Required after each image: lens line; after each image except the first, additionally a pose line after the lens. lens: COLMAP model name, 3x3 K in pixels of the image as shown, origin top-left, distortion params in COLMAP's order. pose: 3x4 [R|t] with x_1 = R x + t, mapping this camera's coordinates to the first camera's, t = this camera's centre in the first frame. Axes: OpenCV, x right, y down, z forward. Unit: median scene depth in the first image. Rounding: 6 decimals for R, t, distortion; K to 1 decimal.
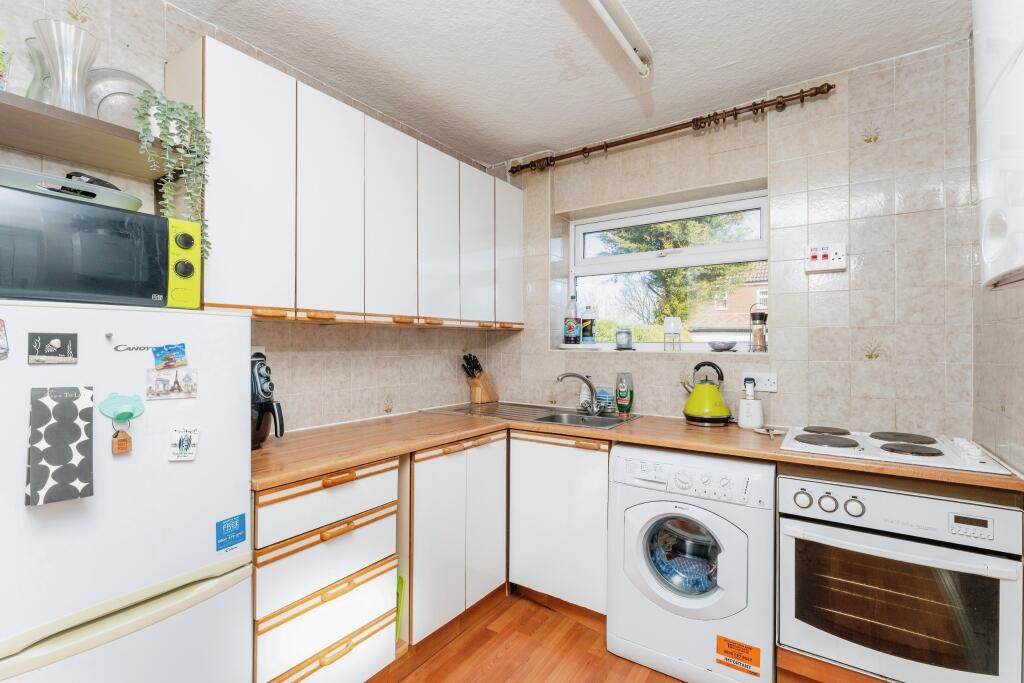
lens RADIAL K [[474.8, 0, 506.8], [0, 474.8, 346.0], [0, 0, 1]] dist [-0.000372, 0.000056]
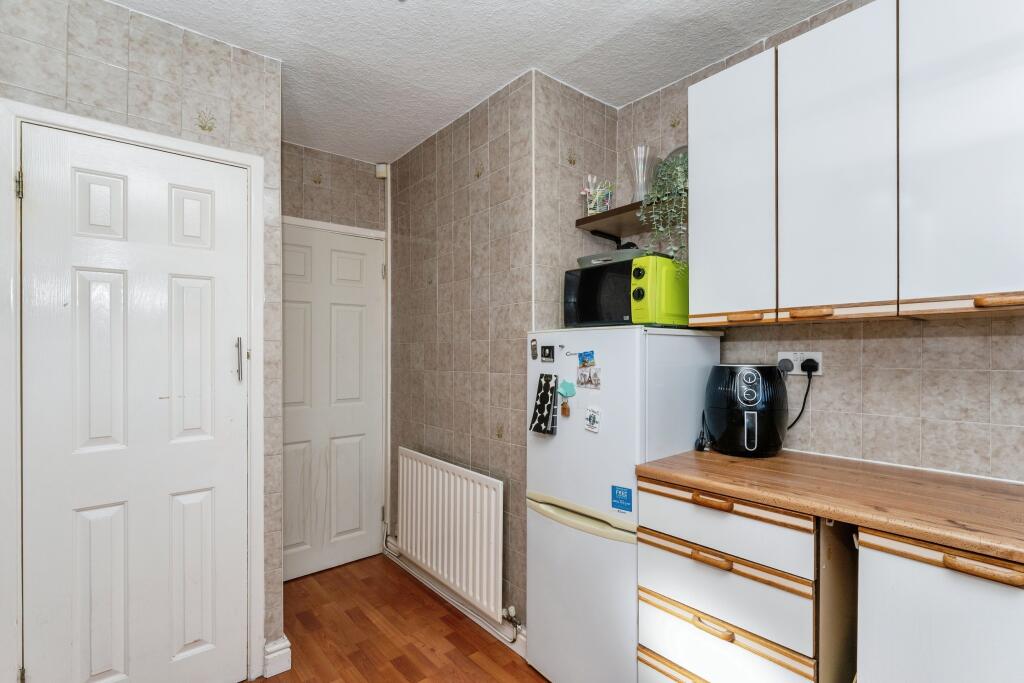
lens RADIAL K [[474.8, 0, 506.8], [0, 474.8, 346.0], [0, 0, 1]] dist [-0.000372, 0.000056]
pose [[-0.267437, -0.010610, -0.963517, 0.506959], [0.004747, 0.999913, -0.012328, -0.002057], [0.963564, -0.007871, -0.267363, 0.725576]]
